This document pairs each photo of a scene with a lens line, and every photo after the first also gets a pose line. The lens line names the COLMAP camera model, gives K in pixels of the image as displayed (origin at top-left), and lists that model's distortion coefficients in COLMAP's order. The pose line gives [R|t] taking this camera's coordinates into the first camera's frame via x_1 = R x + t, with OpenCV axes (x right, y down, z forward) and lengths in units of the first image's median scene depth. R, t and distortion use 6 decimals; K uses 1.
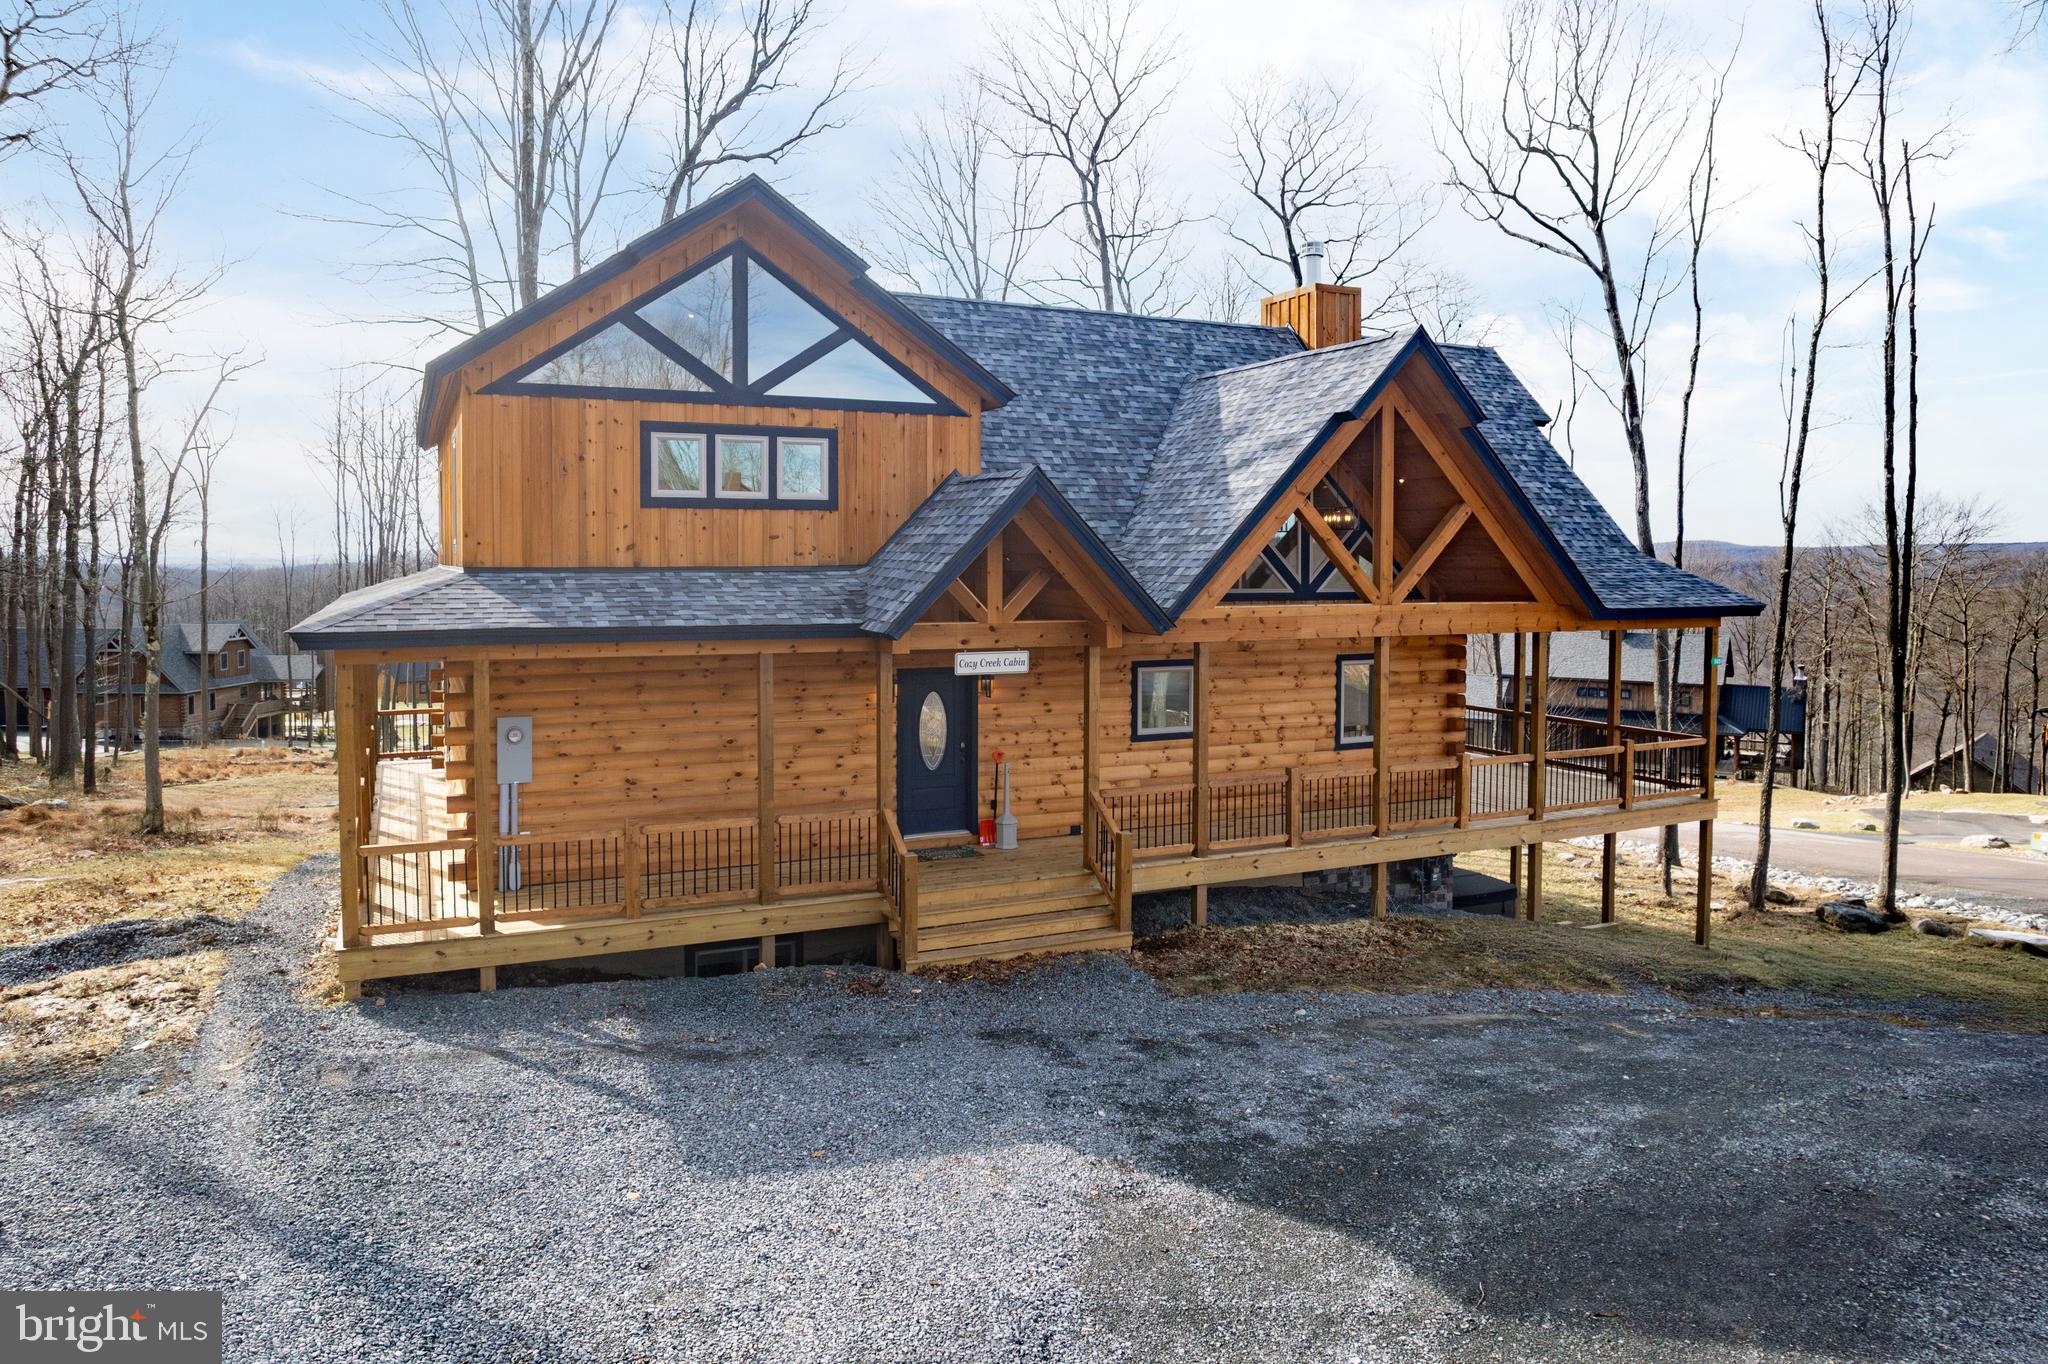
lens RADIAL K [[1415.9, 0, 1045.0], [0, 1415.9, 648.8], [0, 0, 1]] dist [-0.026716, -0.000007]
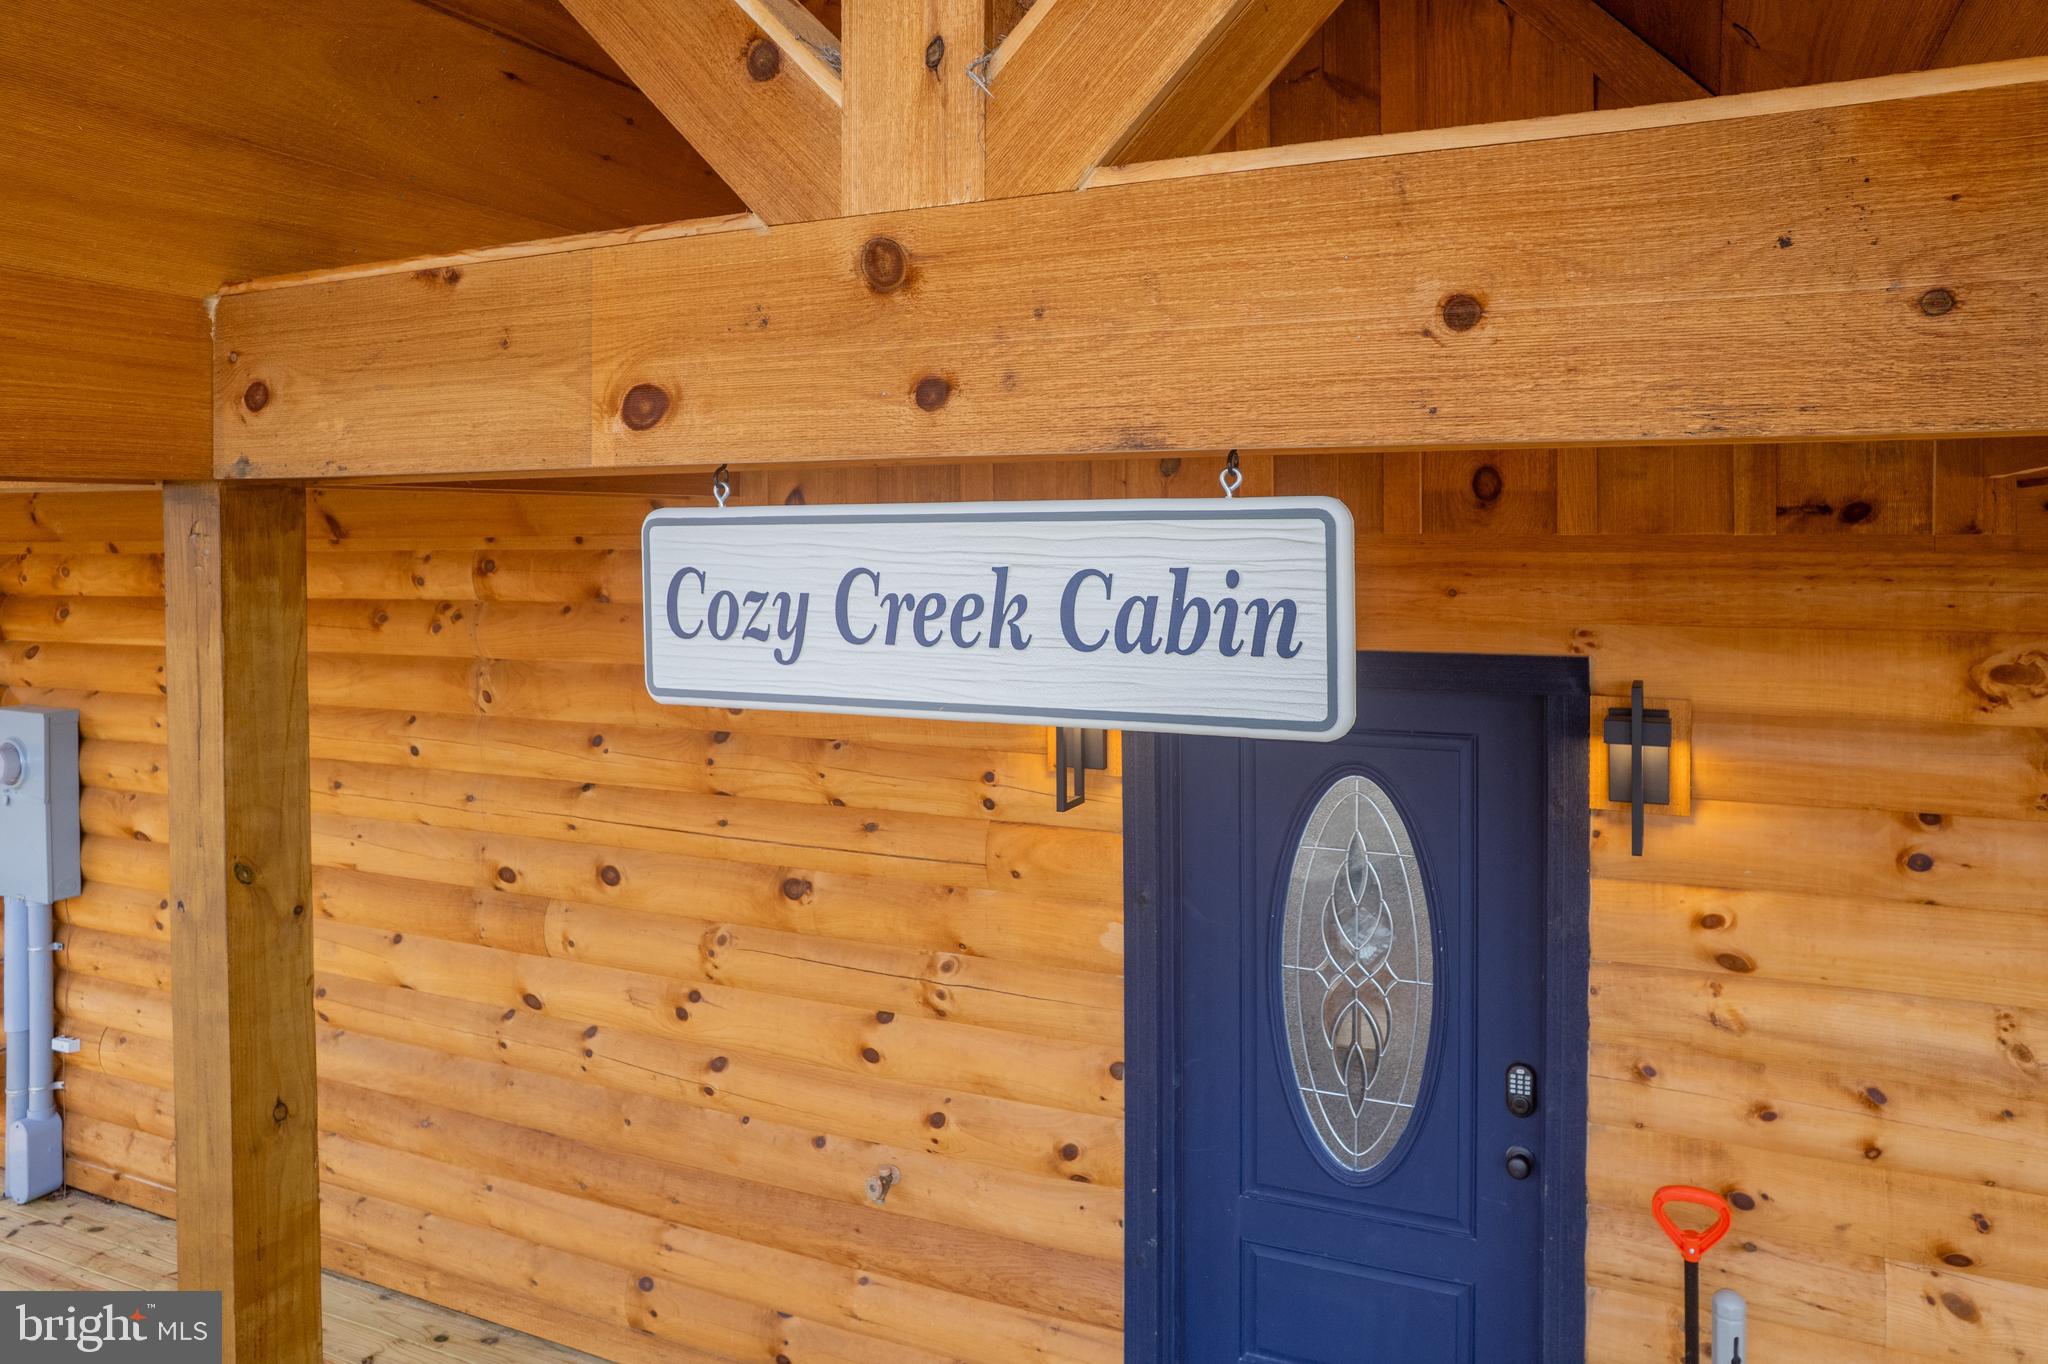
lens RADIAL K [[1460.5, 0, 1024.0], [0, 1460.5, 682.0], [0, 0, 1]] dist [-0.032727, 0.060885]
pose [[0.614910, 0.074920, -0.785031, 0.048219], [-0.039367, 0.997152, 0.064328, 0.007463], [0.787614, -0.008652, 0.616108, 0.871562]]
